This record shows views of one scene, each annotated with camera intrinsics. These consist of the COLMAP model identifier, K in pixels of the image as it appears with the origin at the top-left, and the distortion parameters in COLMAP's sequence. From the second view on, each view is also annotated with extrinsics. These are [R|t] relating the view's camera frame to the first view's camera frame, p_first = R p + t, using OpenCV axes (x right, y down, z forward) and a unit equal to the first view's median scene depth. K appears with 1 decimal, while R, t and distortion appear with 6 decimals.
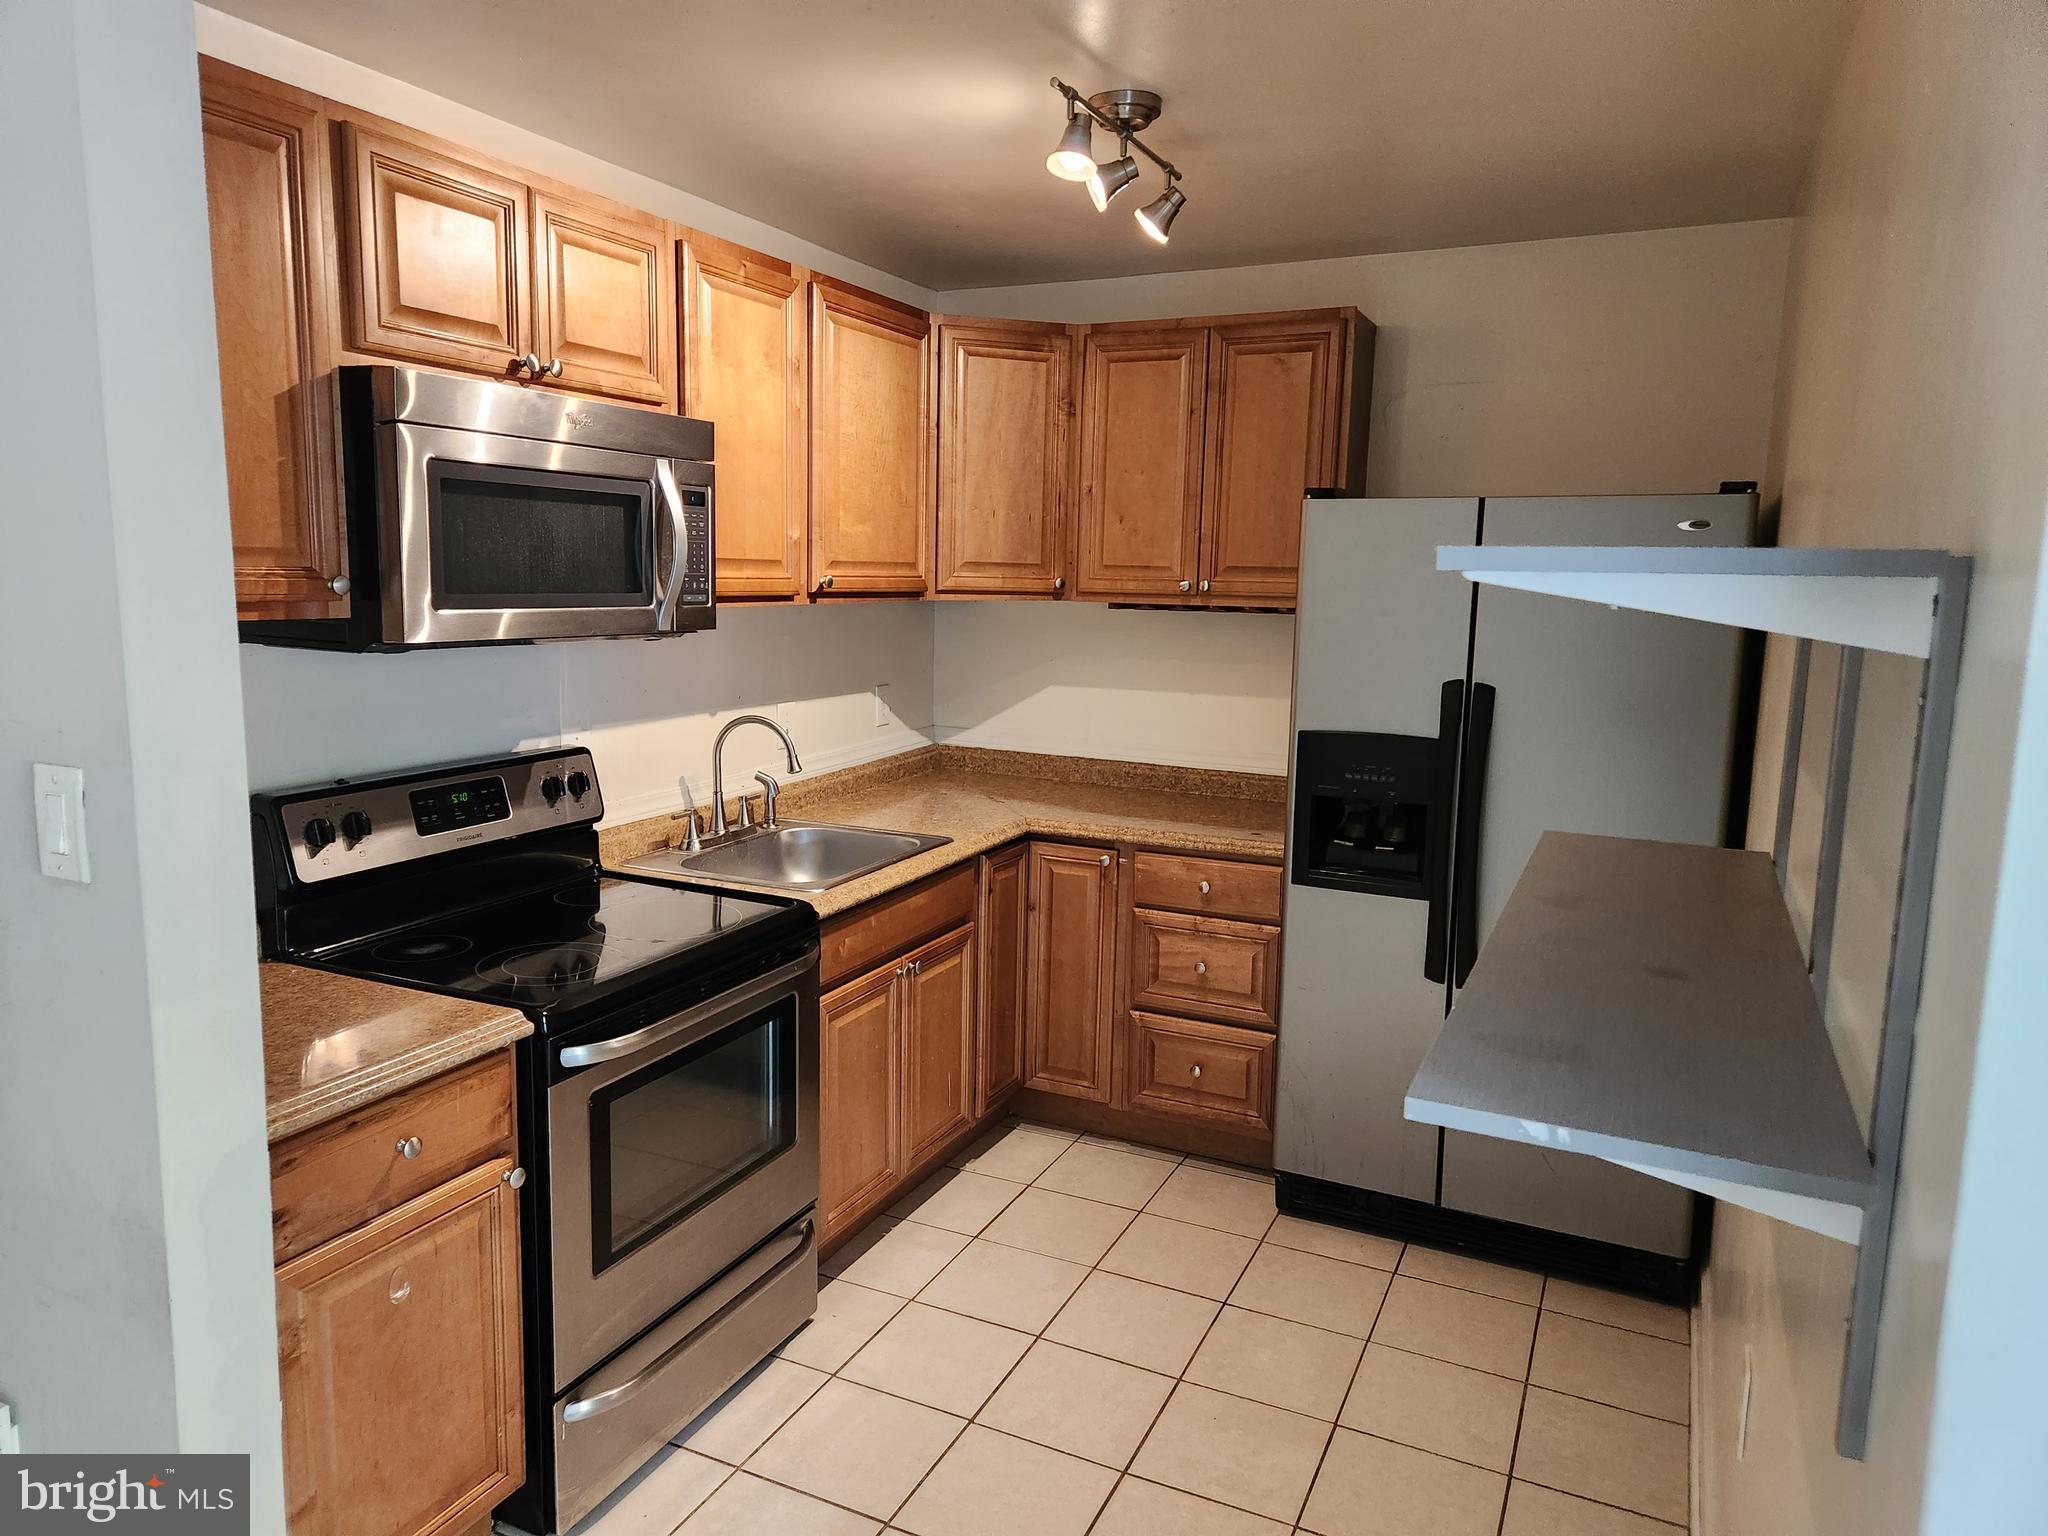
lens RADIAL K [[1361.5, 0, 1011.9], [0, 1361.5, 763.0], [0, 0, 1]] dist [0.067157, -0.051756]
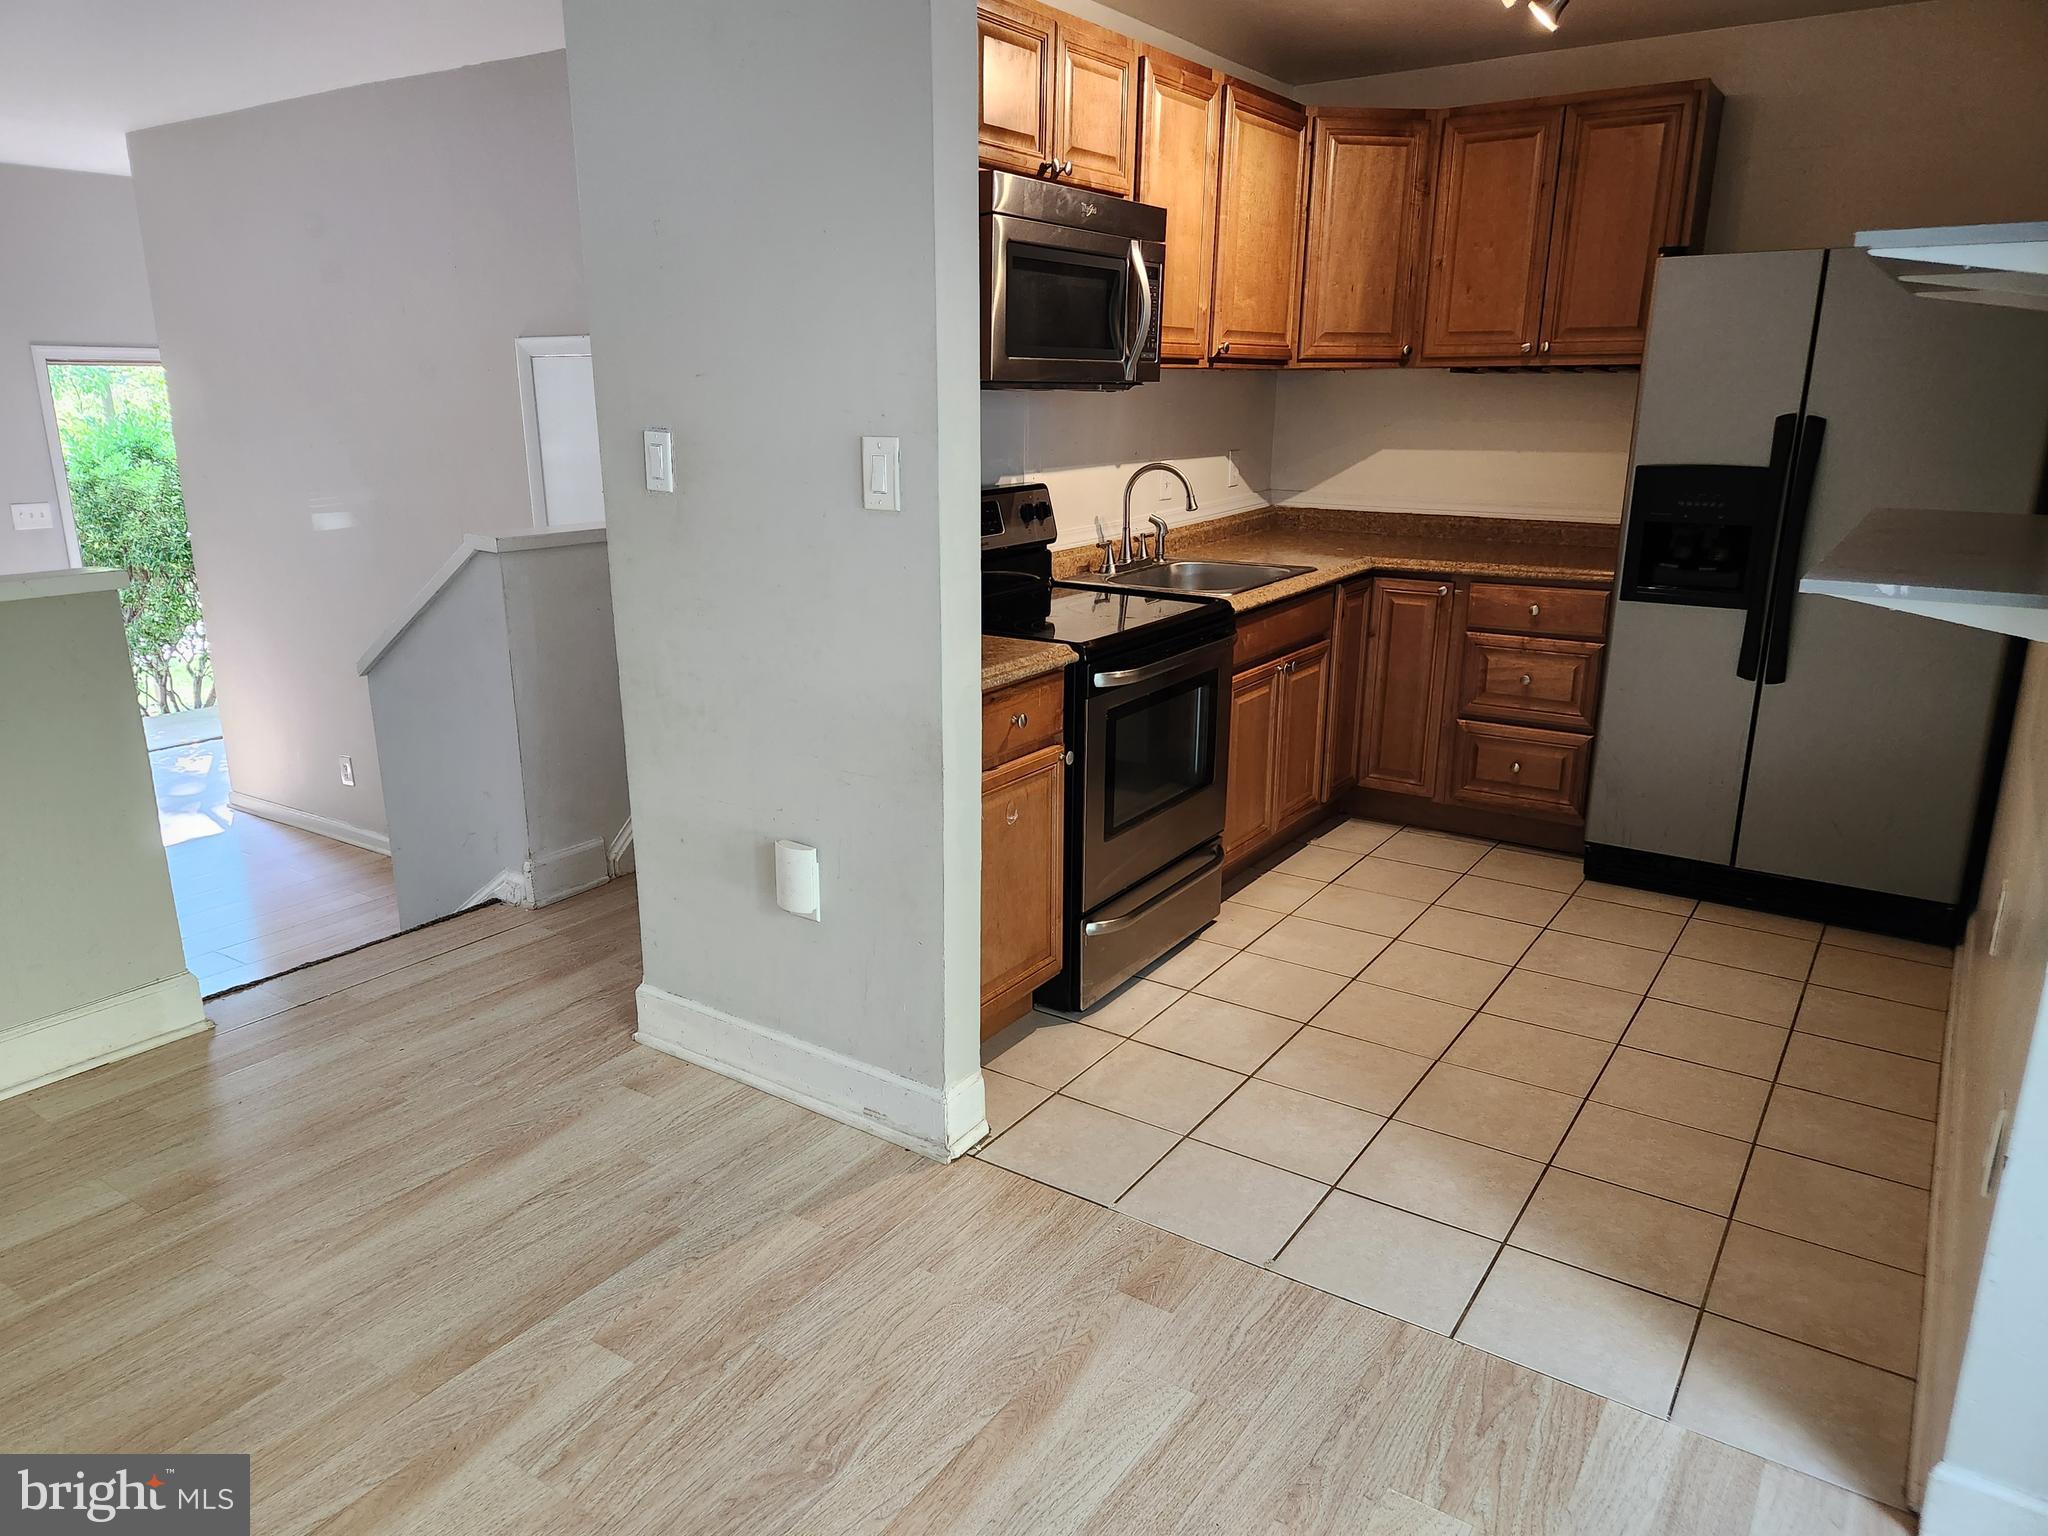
lens RADIAL K [[1361.5, 0, 1005.1], [0, 1361.5, 770.1], [0, 0, 1]] dist [0.067157, -0.051756]
pose [[0.987197, 0.025477, -0.157459, -0.132399], [-0.004899, 0.991539, 0.129713, 0.084839], [0.159431, -0.127281, 0.978969, -0.278522]]
